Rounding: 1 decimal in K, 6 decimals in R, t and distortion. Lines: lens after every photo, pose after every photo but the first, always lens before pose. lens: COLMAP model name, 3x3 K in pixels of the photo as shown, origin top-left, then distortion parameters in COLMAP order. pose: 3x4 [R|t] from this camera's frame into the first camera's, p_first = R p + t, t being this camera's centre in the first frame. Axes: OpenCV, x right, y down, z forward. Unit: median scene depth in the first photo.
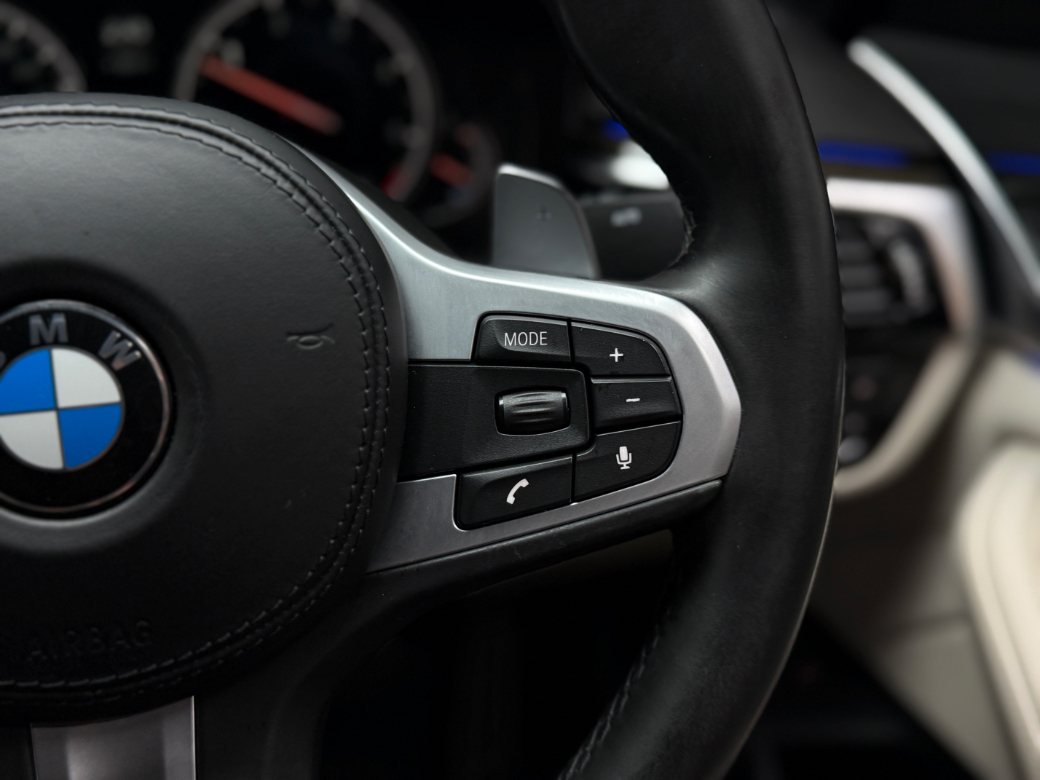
lens RADIAL K [[1078.2, 0, 520.0], [0, 1078.2, 390.0], [0, 0, 1]] dist [0.237616, -0.604932]
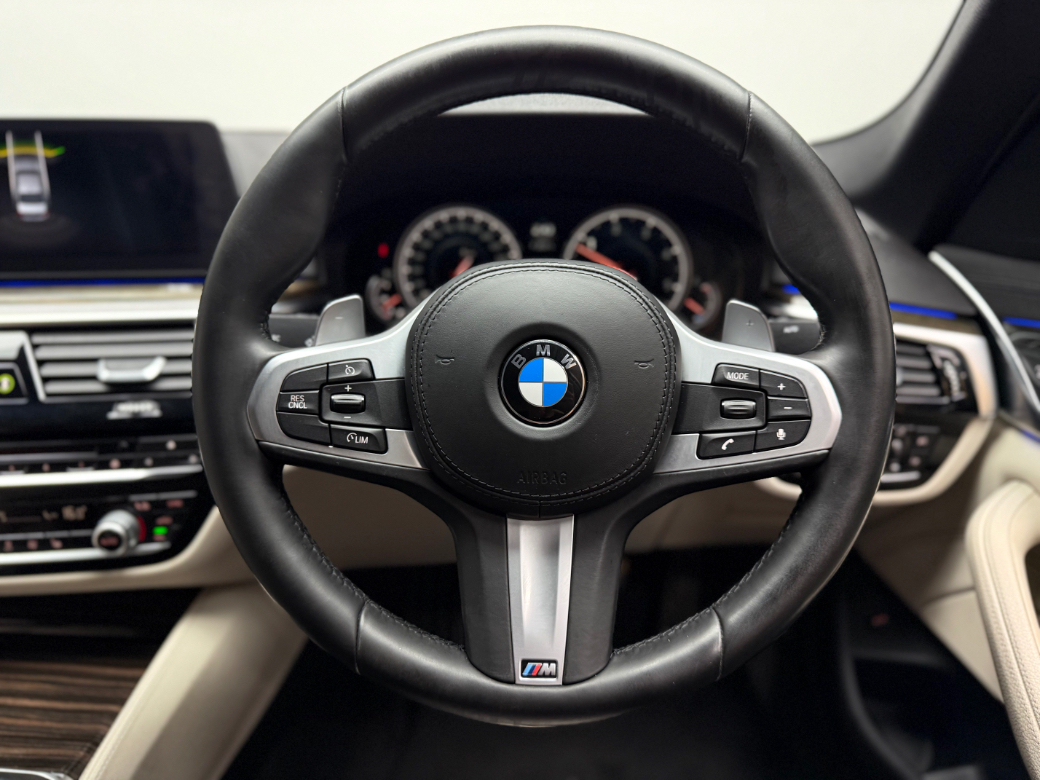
lens RADIAL K [[729.1, 0, 520.0], [0, 729.1, 390.0], [0, 0, 1]] dist [0.034408, -0.002027]
pose [[0.963655, 0.093471, -0.250266, -0.046717], [-0.116725, 0.989960, -0.079713, 0.151100], [0.240302, 0.106028, 0.964890, -0.531169]]
